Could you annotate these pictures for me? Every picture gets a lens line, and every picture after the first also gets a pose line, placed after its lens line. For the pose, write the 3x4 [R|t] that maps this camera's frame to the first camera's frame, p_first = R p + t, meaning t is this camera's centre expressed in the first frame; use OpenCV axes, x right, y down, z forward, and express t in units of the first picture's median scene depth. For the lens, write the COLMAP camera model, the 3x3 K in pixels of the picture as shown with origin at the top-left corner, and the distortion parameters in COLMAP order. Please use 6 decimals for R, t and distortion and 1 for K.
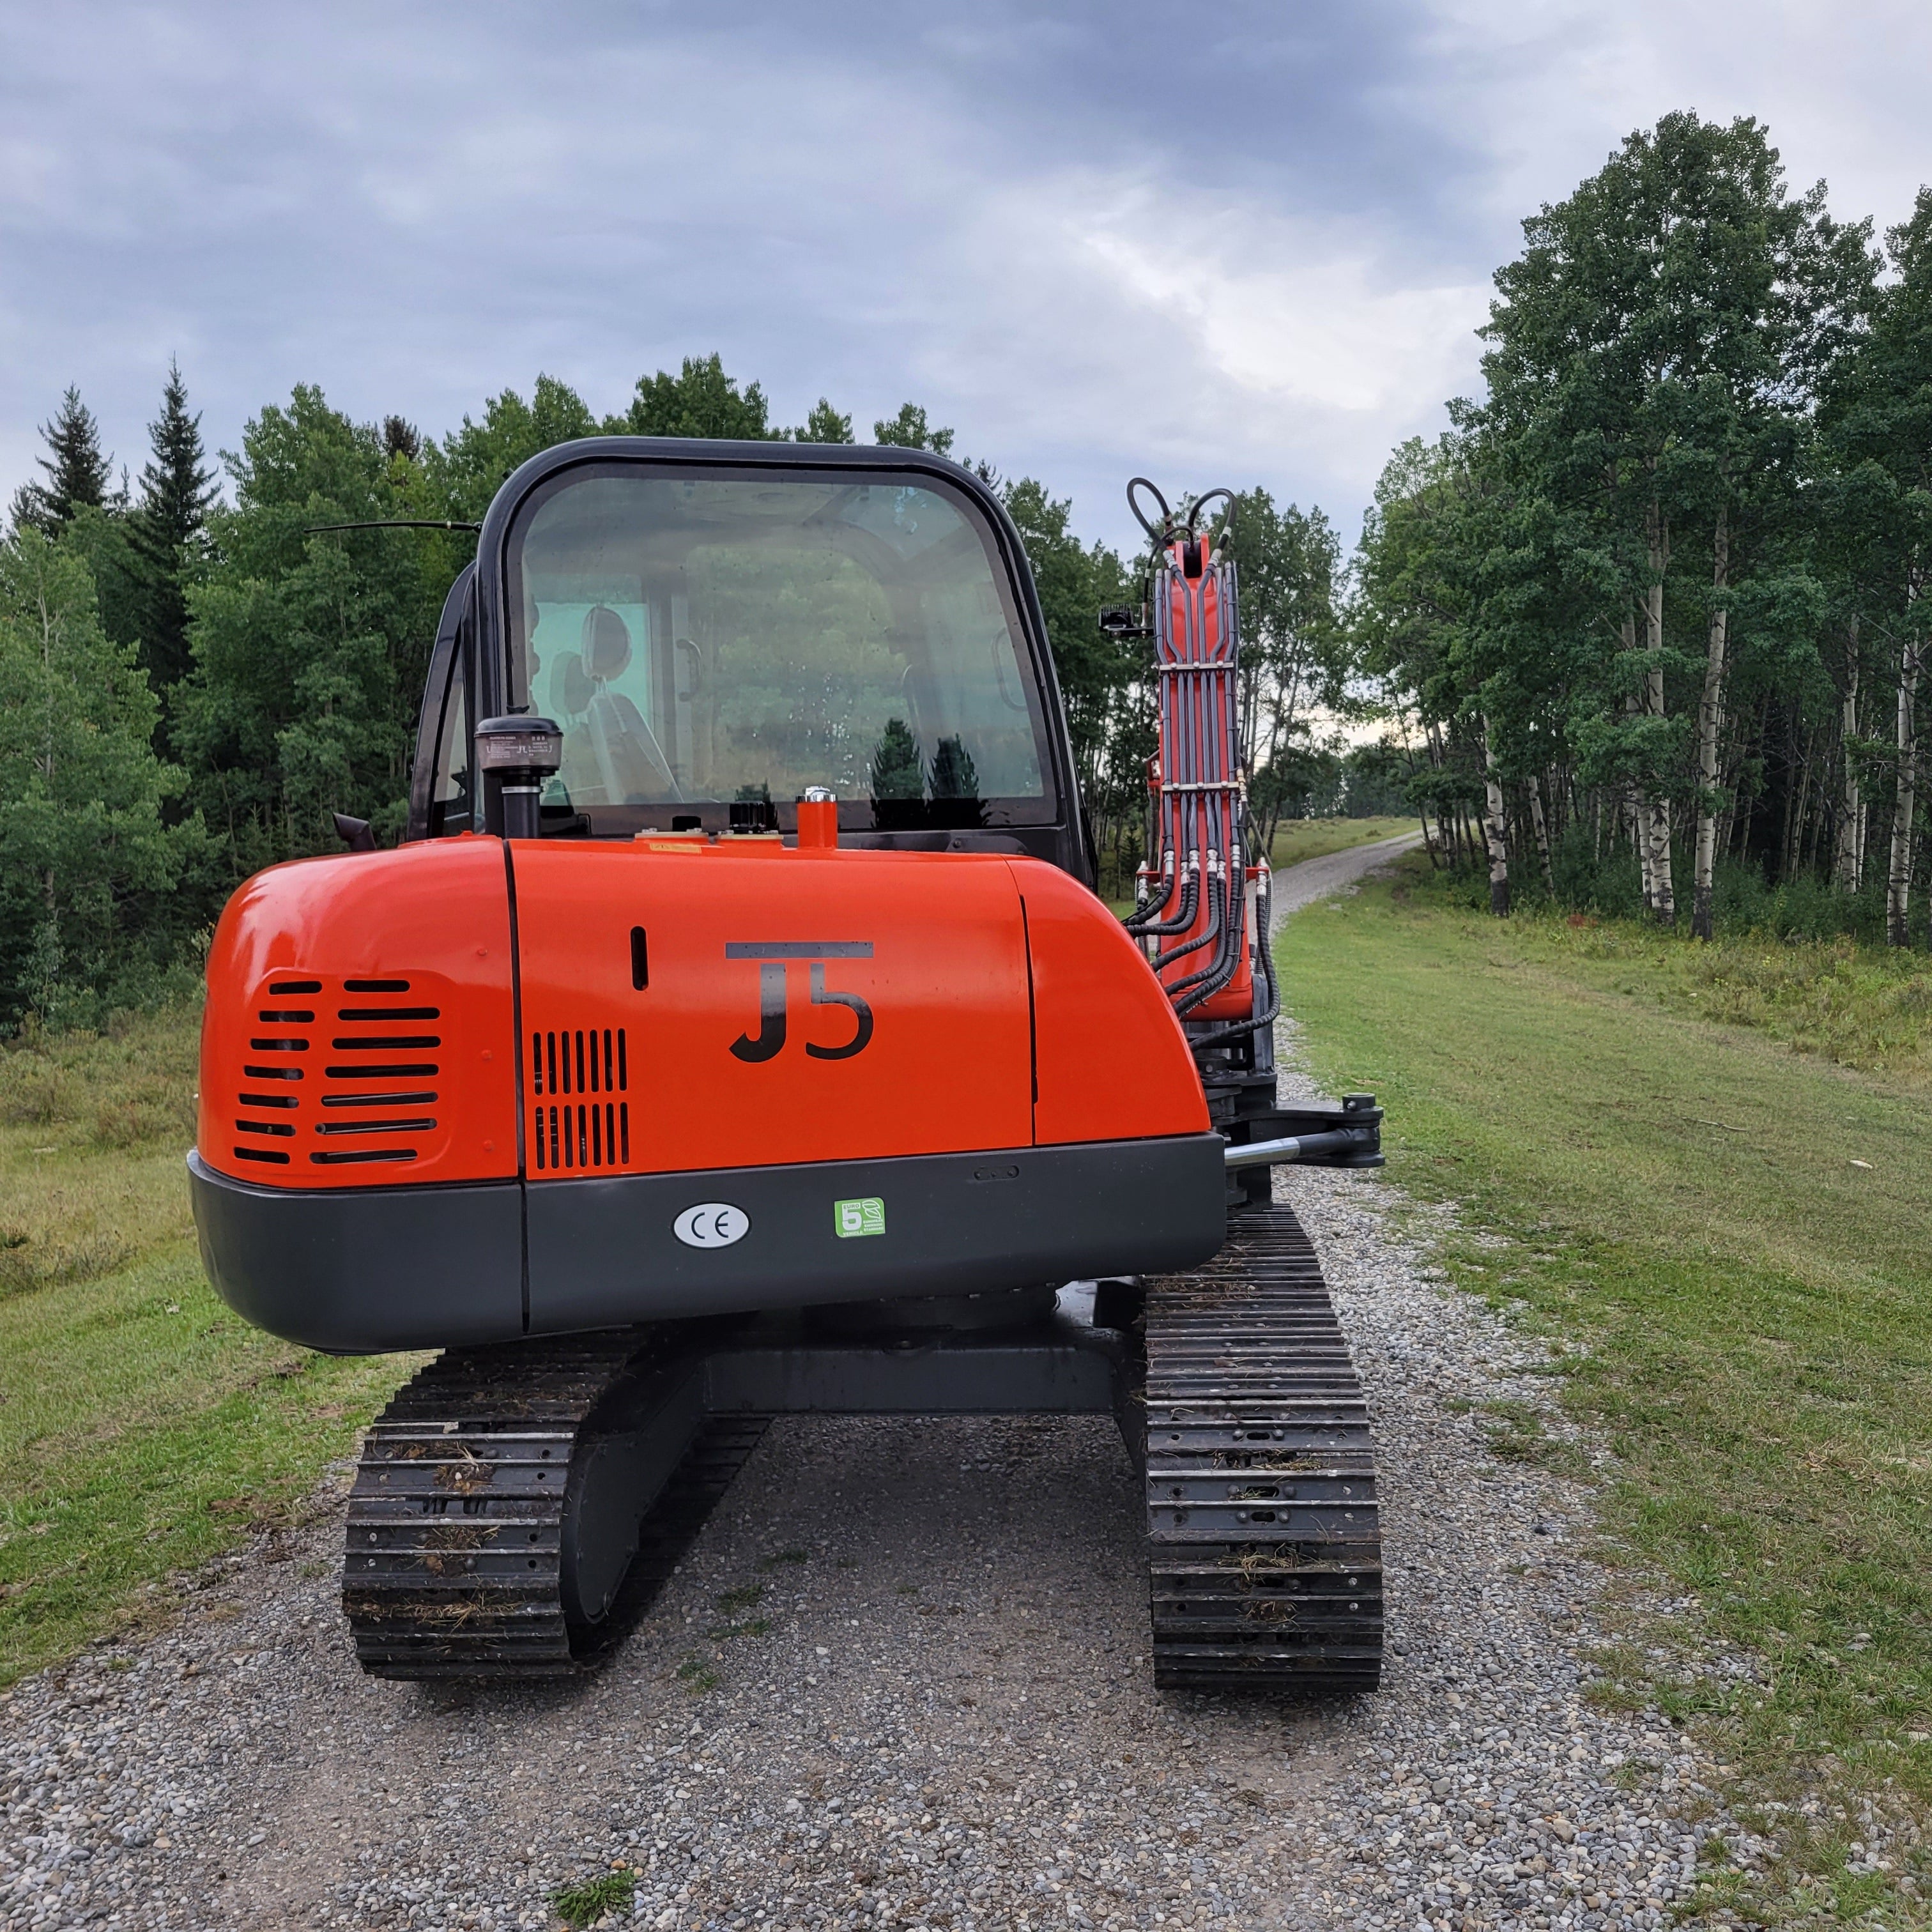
lens RADIAL K [[1954.5, 0, 973.1], [0, 1954.5, 938.8], [0, 0, 1]] dist [0.053459, 0.000000]
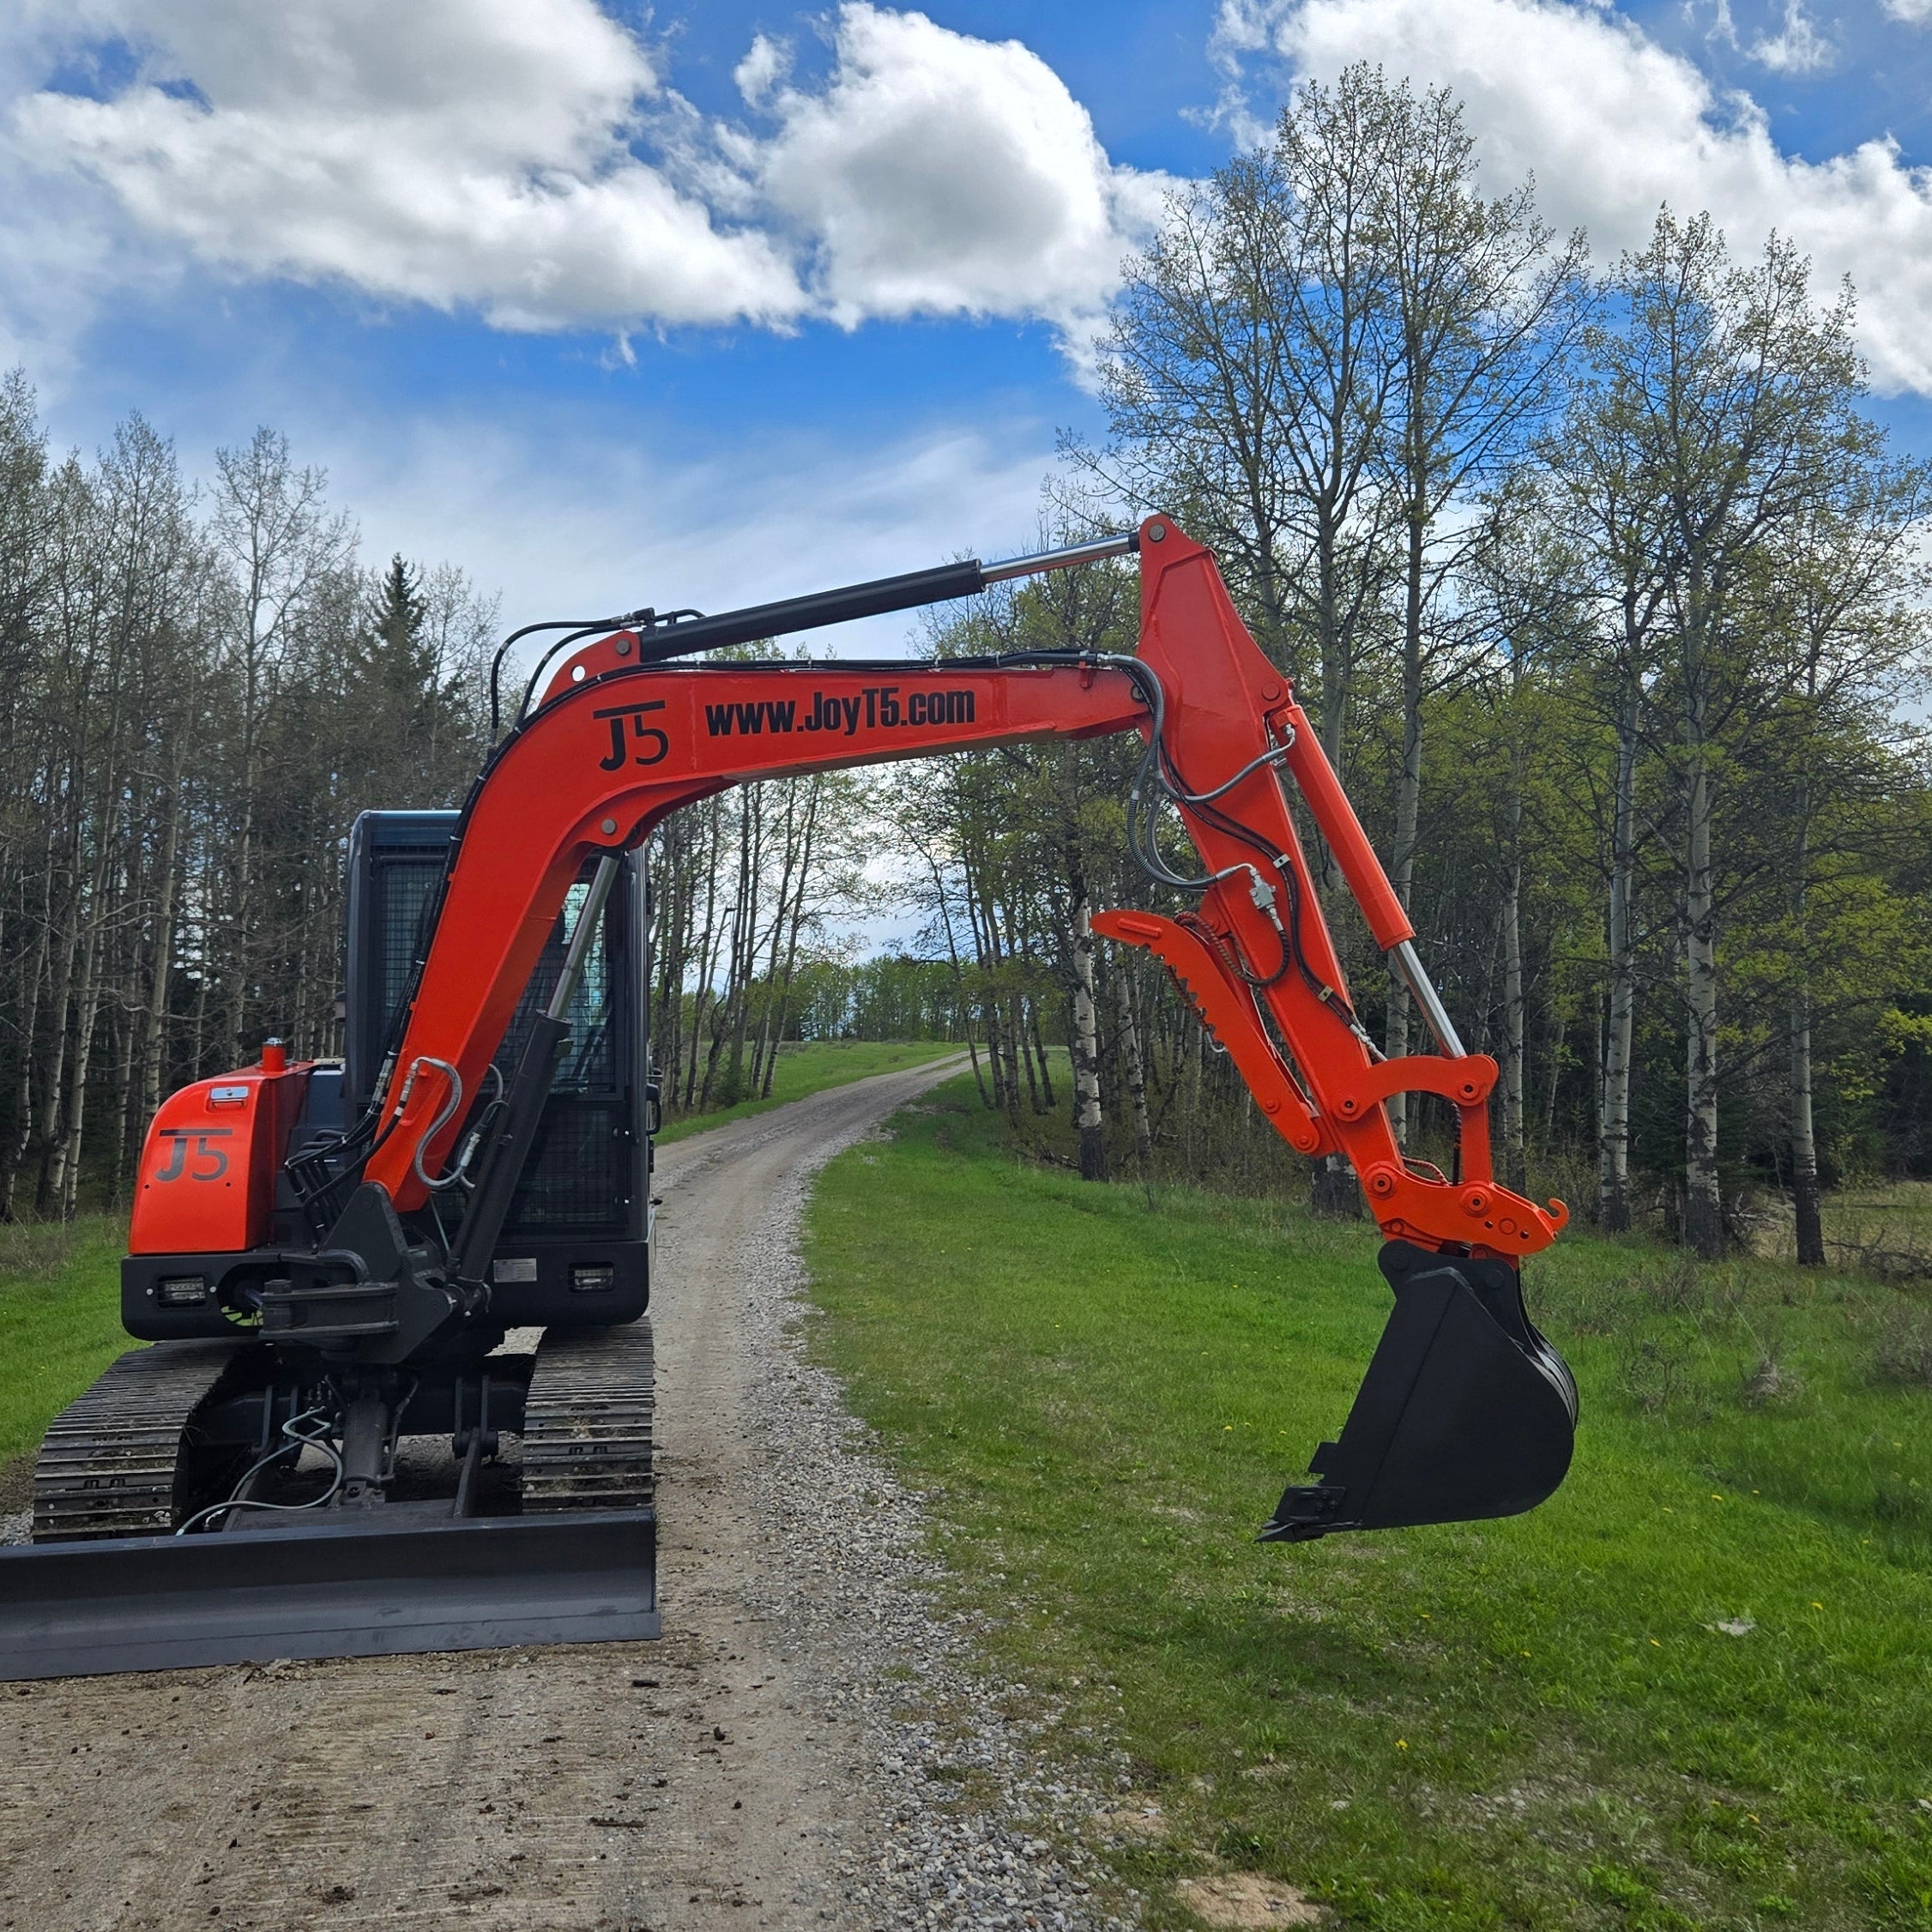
lens RADIAL K [[2292.2, 0, 928.8], [0, 2292.2, 988.2], [0, 0, 1]] dist [0.073232, 0.000000]
pose [[0.974988, 0.026162, 0.220712, 0.021541], [-0.007659, 0.996413, -0.084272, -0.008732], [-0.222125, 0.080474, 0.971692, 0.188065]]
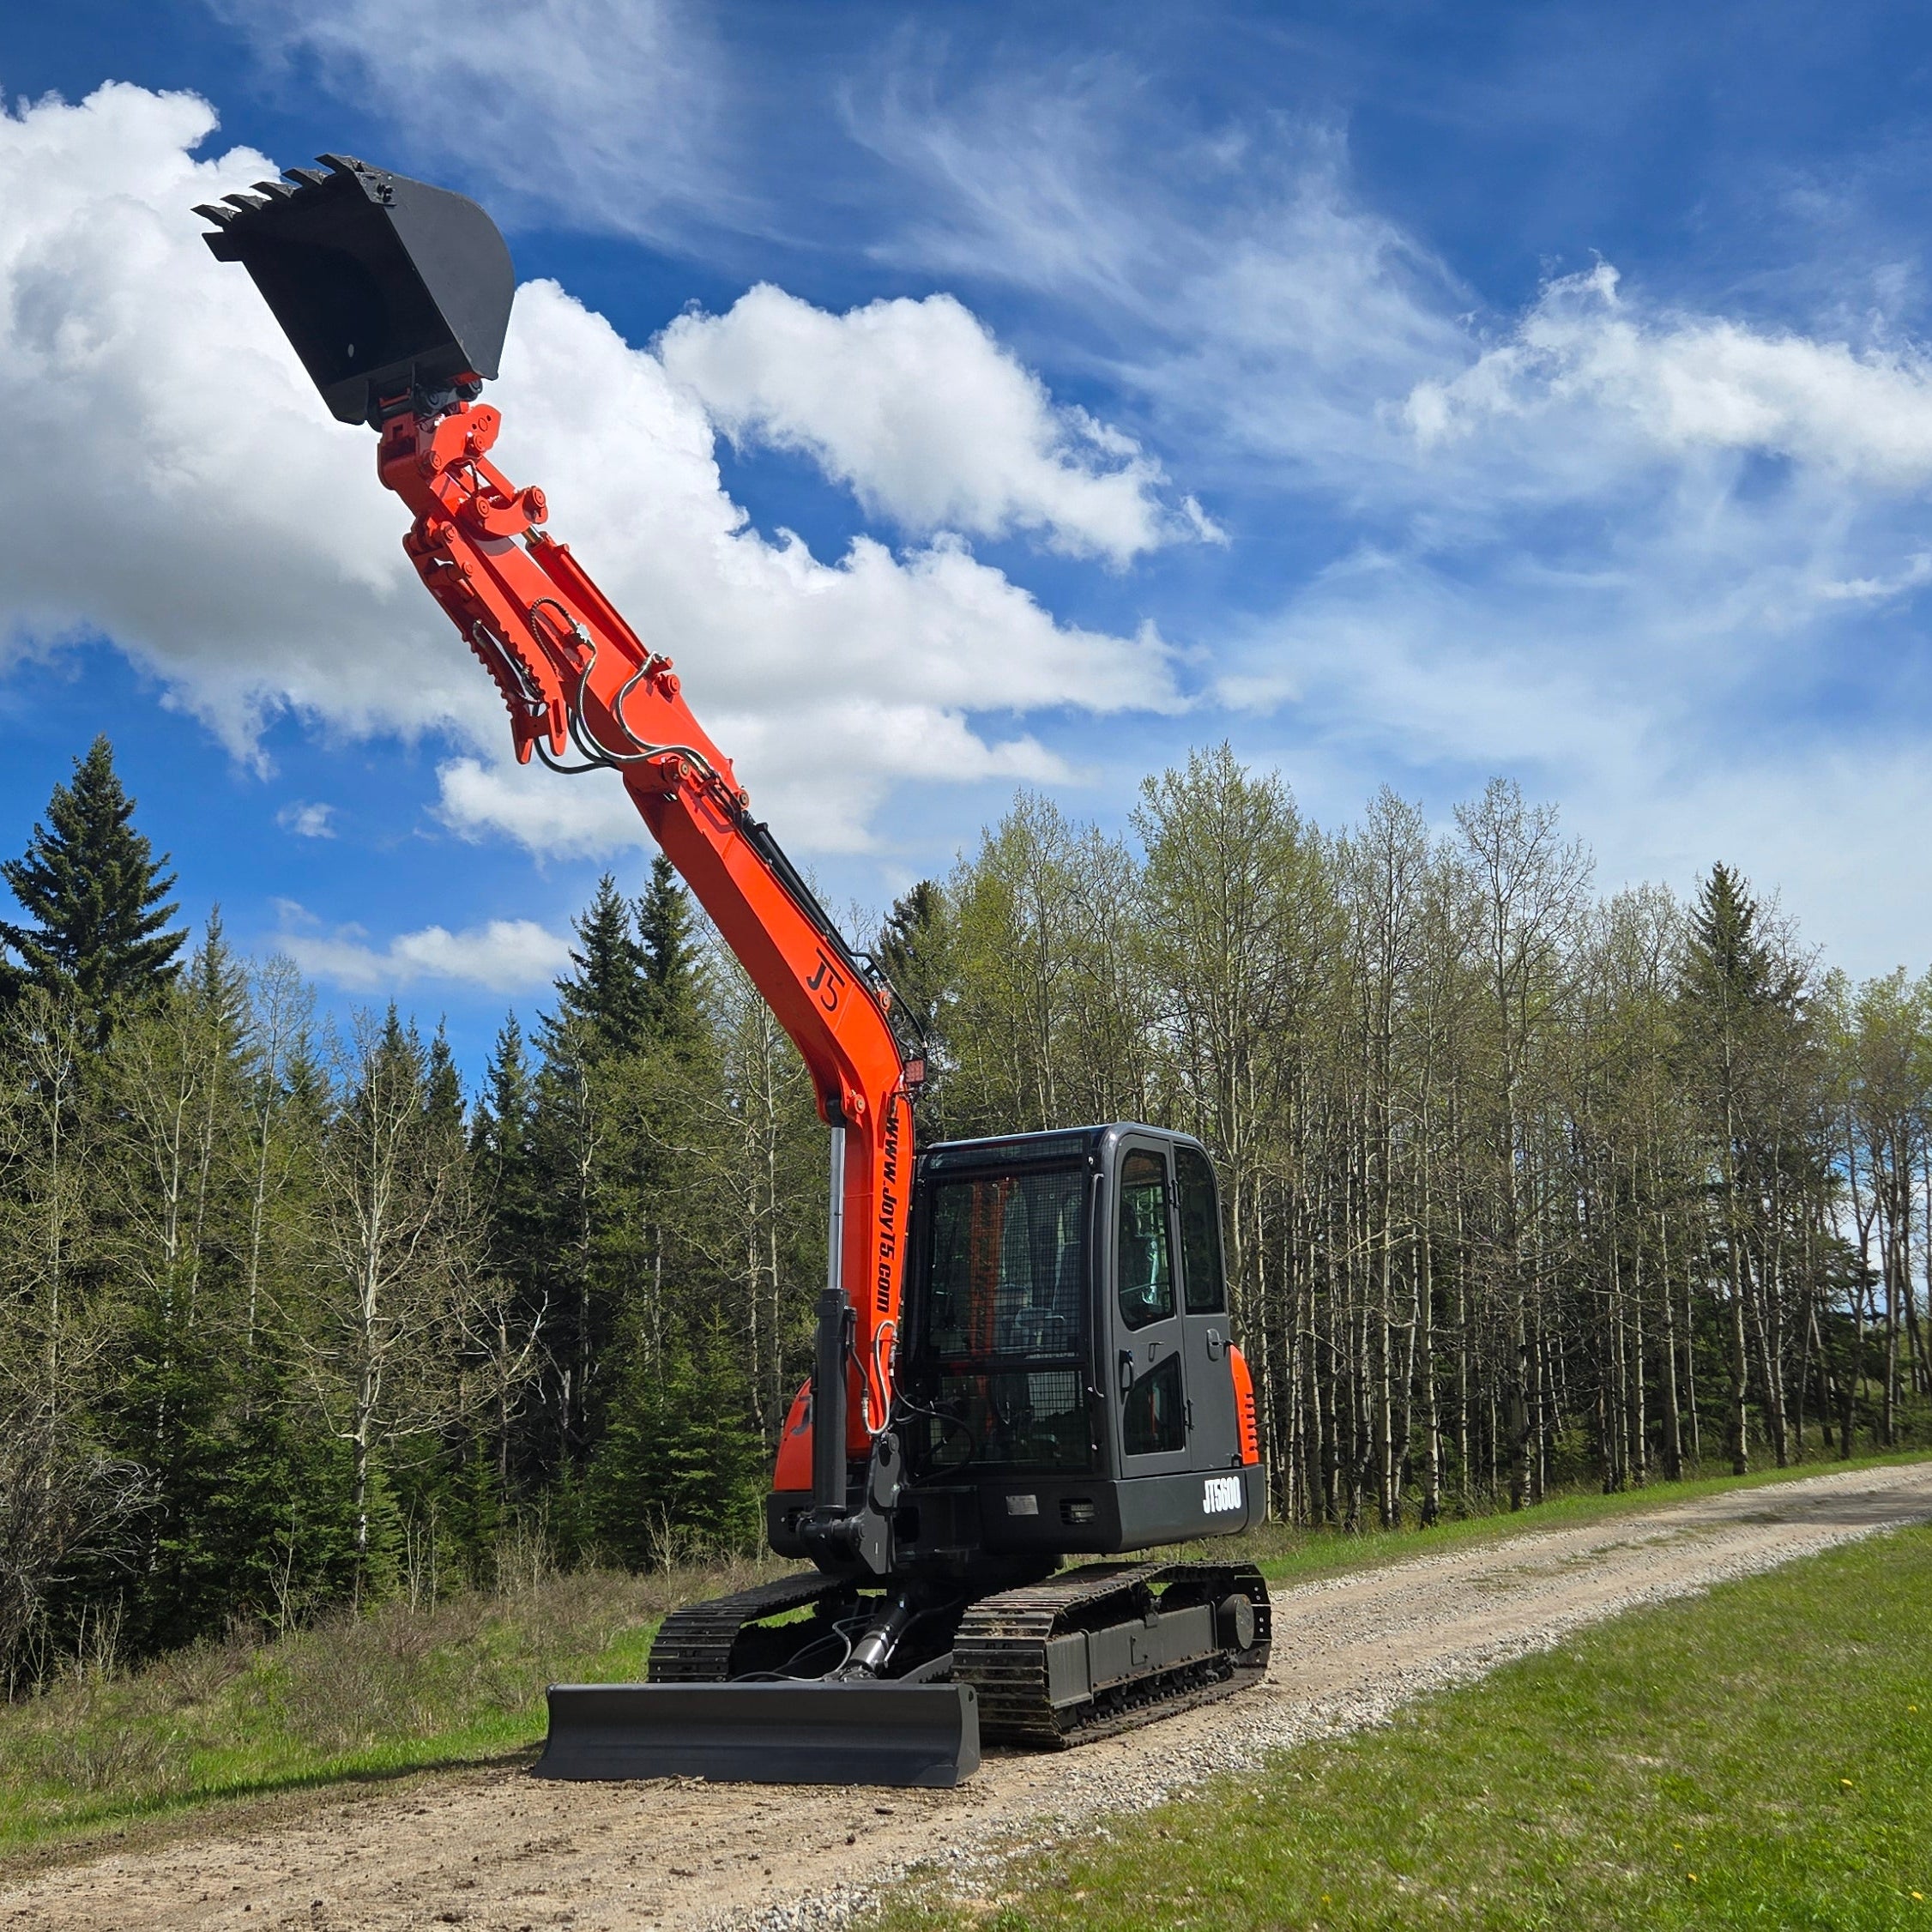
lens RADIAL K [[2292.2, 0, 947.1], [0, 2292.2, 956.0], [0, 0, 1]] dist [0.073232, 0.000000]
pose [[0.923544, -0.079544, -0.375153, 0.107086], [-0.009205, 0.973372, -0.229046, -0.002551], [0.383383, 0.214987, 0.898219, 0.159229]]
